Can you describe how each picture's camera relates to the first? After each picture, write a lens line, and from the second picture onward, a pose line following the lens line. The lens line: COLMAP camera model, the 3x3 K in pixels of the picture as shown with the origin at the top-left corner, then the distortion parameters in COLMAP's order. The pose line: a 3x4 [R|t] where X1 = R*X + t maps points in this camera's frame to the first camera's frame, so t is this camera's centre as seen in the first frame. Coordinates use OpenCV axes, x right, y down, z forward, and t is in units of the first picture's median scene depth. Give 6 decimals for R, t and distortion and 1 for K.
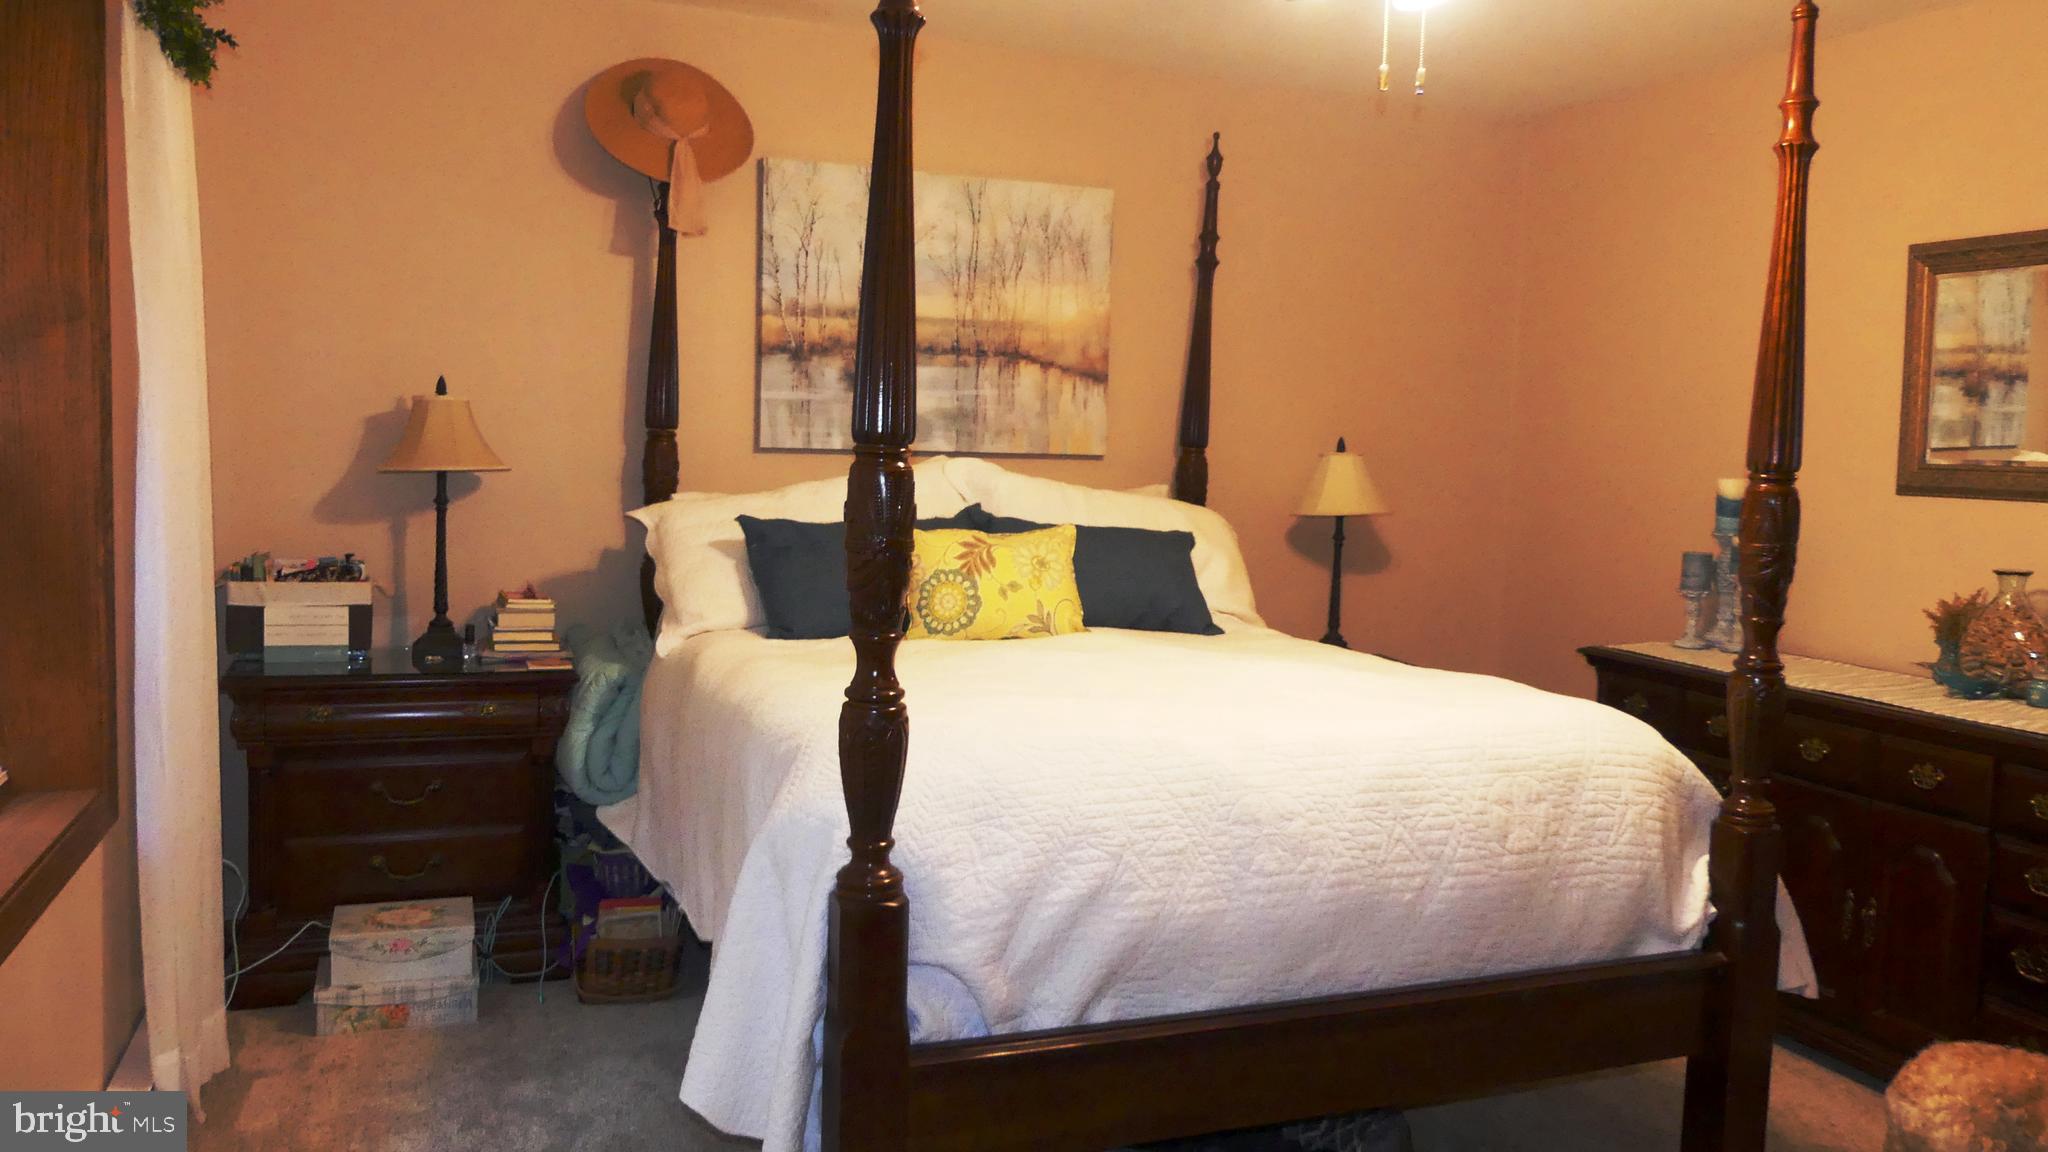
lens RADIAL K [[1555.7, 0, 1044.6], [0, 1555.7, 581.2], [0, 0, 1]] dist [-0.004436, -0.009571]
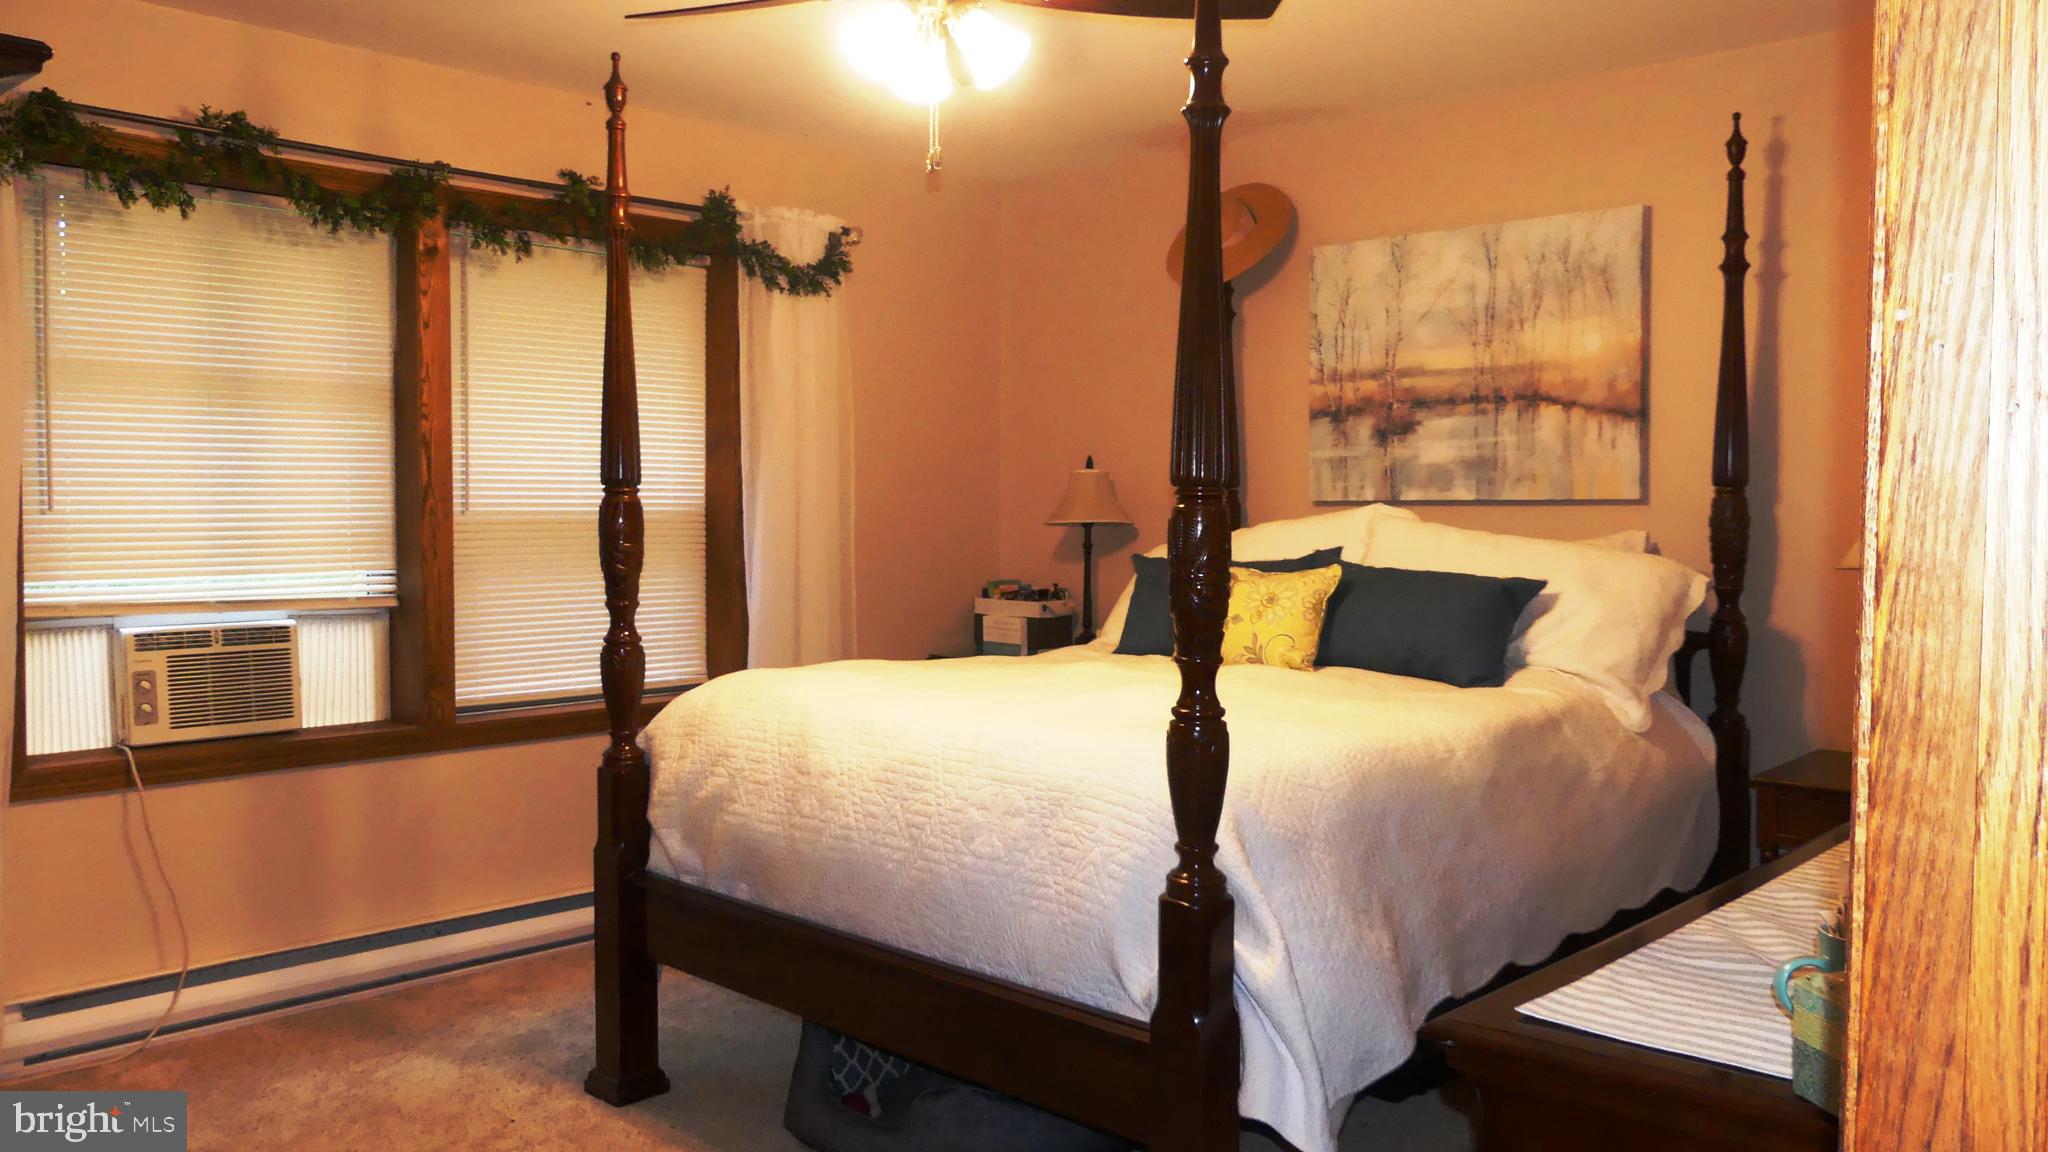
lens RADIAL K [[1555.7, 0, 1046.1], [0, 1555.7, 575.6], [0, 0, 1]] dist [-0.004436, -0.009571]
pose [[0.410436, 0.015969, -0.911750, 0.744102], [-0.068386, 0.997570, -0.013313, -0.002628], [0.909322, 0.067815, 0.410531, 0.344914]]
